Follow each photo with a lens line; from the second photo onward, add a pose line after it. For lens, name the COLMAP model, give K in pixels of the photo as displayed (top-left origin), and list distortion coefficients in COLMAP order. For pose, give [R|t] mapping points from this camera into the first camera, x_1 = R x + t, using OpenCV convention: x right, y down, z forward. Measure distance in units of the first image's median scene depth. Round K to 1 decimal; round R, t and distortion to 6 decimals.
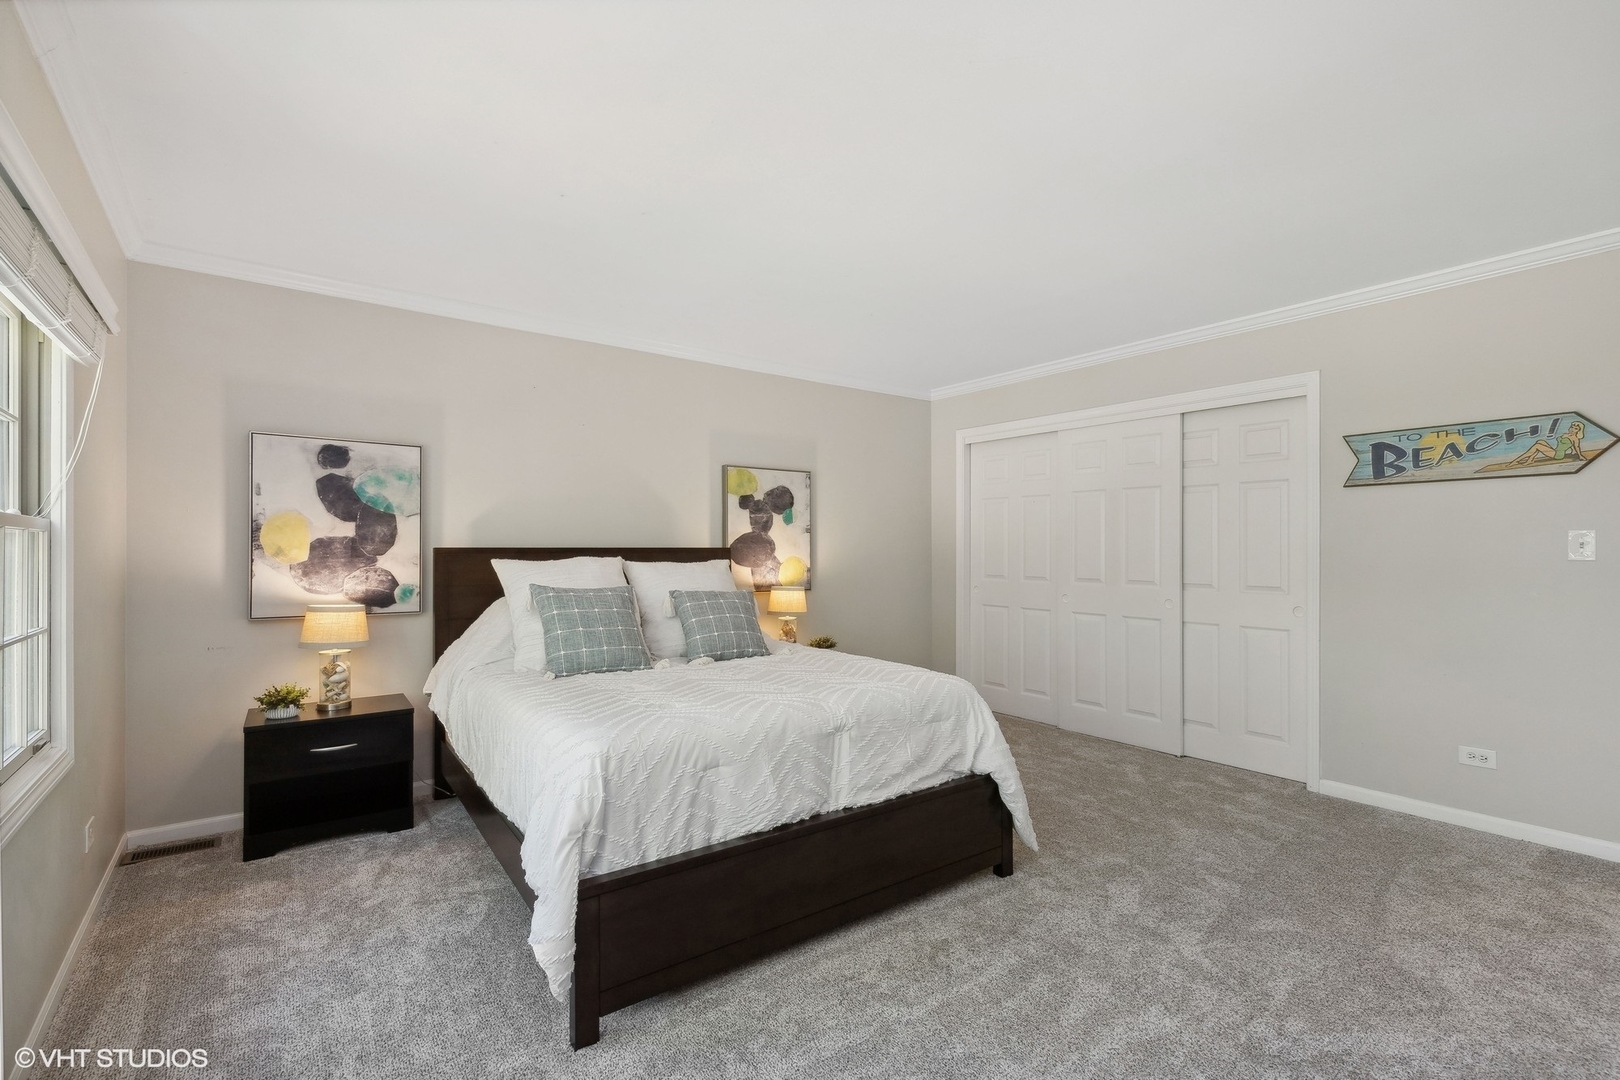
lens RADIAL K [[751.4, 0, 805.5], [0, 751.4, 532.2], [0, 0, 1]] dist [0.019698, -0.000075]
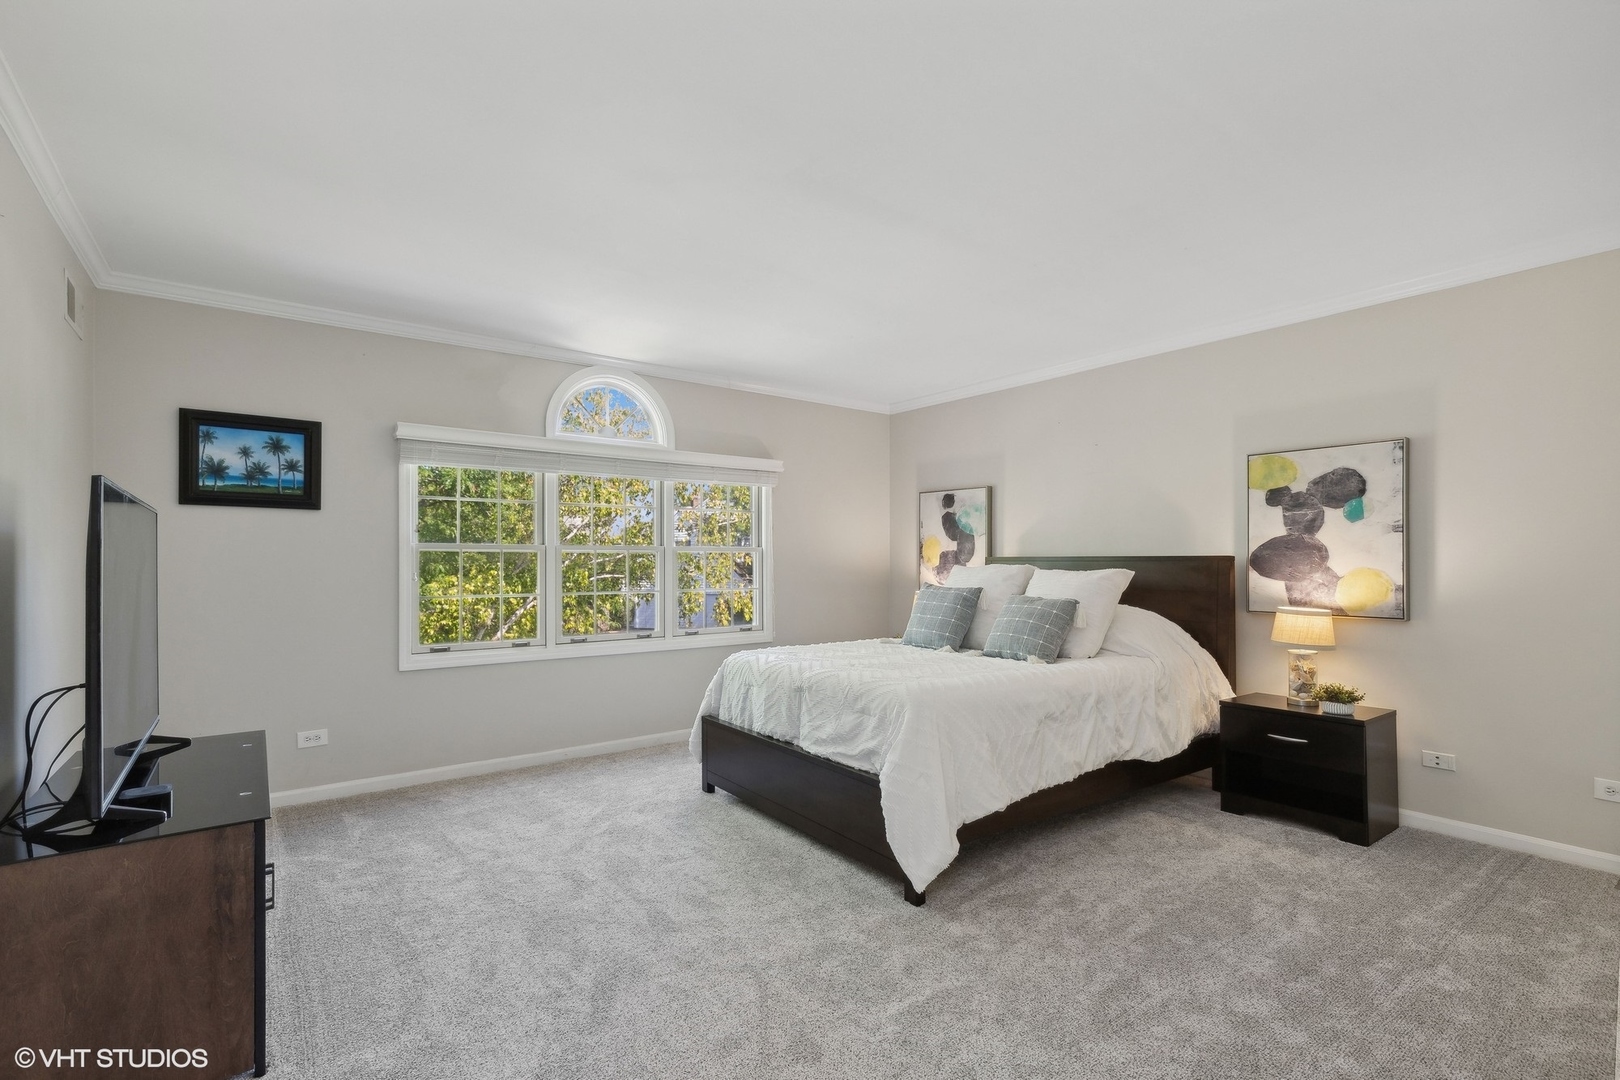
lens RADIAL K [[751.4, 0, 803.9], [0, 751.4, 555.6], [0, 0, 1]] dist [0.019698, -0.000075]
pose [[-0.025425, -0.001699, -0.999675, 0.720645], [0.028707, 0.999585, -0.002429, 0.008684], [0.999264, -0.028760, -0.025366, 0.526265]]
